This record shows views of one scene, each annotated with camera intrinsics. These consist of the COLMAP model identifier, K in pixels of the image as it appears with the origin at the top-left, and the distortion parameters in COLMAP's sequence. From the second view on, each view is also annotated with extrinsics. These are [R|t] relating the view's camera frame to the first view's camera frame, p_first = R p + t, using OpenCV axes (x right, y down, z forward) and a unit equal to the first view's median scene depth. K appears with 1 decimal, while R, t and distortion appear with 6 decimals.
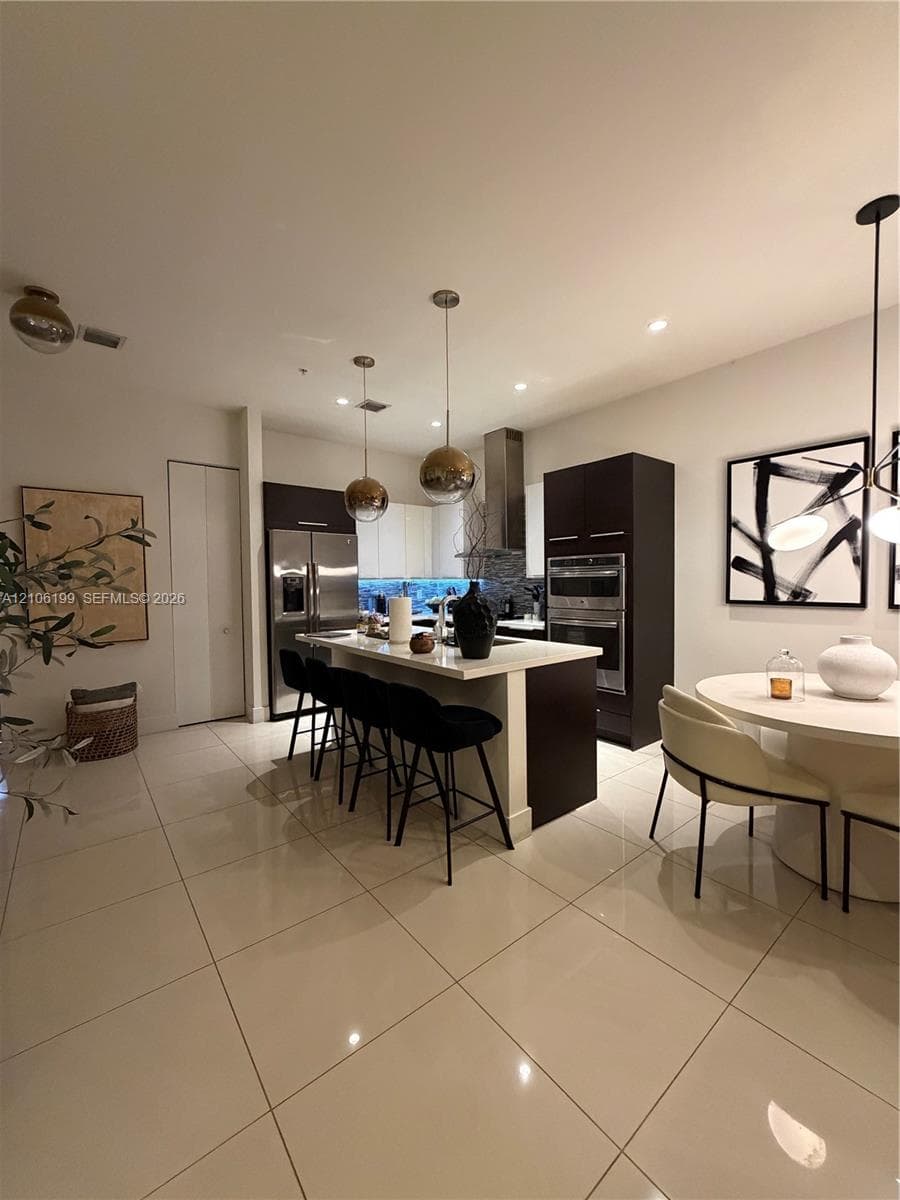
lens RADIAL K [[484.7, 0, 452.8], [0, 484.7, 595.1], [0, 0, 1]] dist [0.001557, 0.000158]
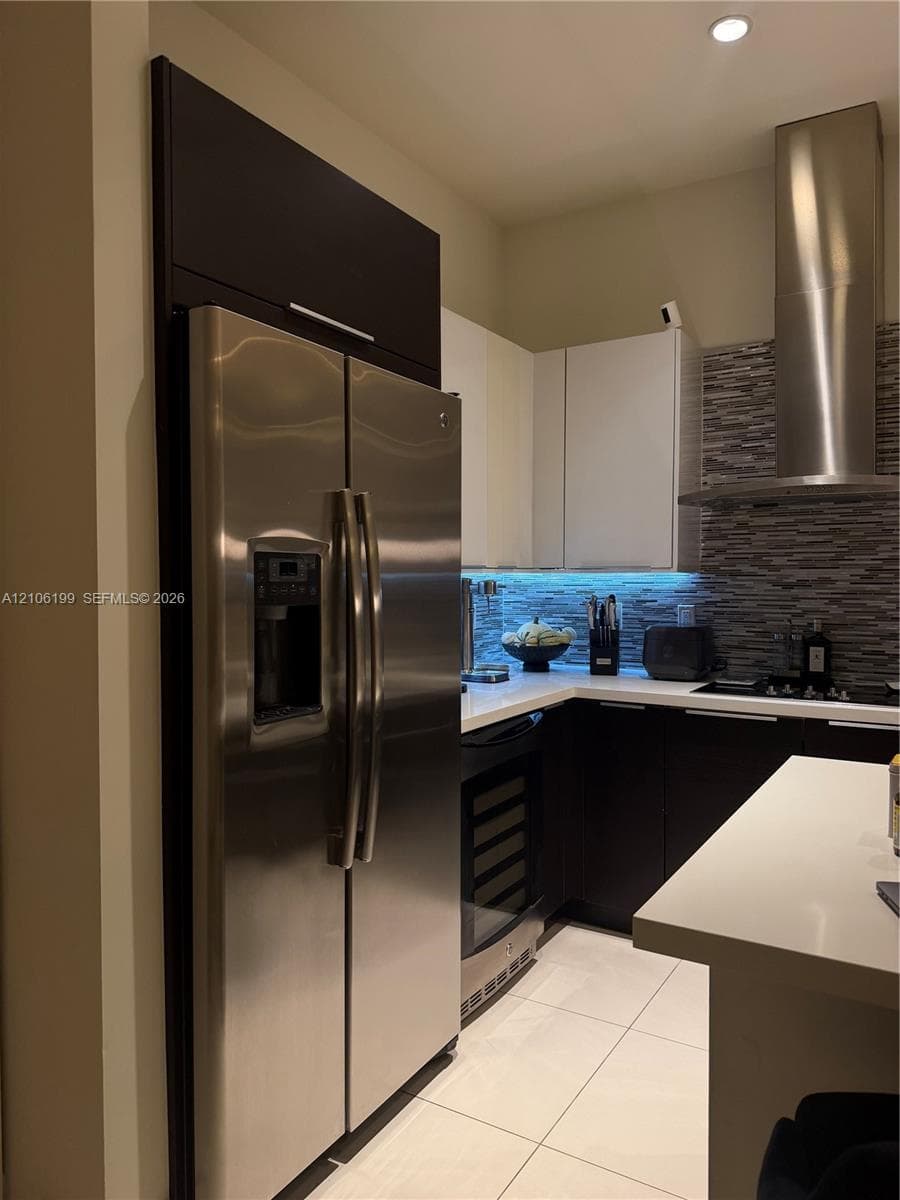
lens RADIAL K [[850.7, 0, 450.0], [0, 850.7, 600.0], [0, 0, 1]] dist [0.151529, -0.289175]
pose [[0.942469, -0.000301, 0.334293, -0.326183], [0.001280, 0.999996, -0.002708, -0.012910], [-0.334290, 0.002980, 0.942465, 0.518645]]
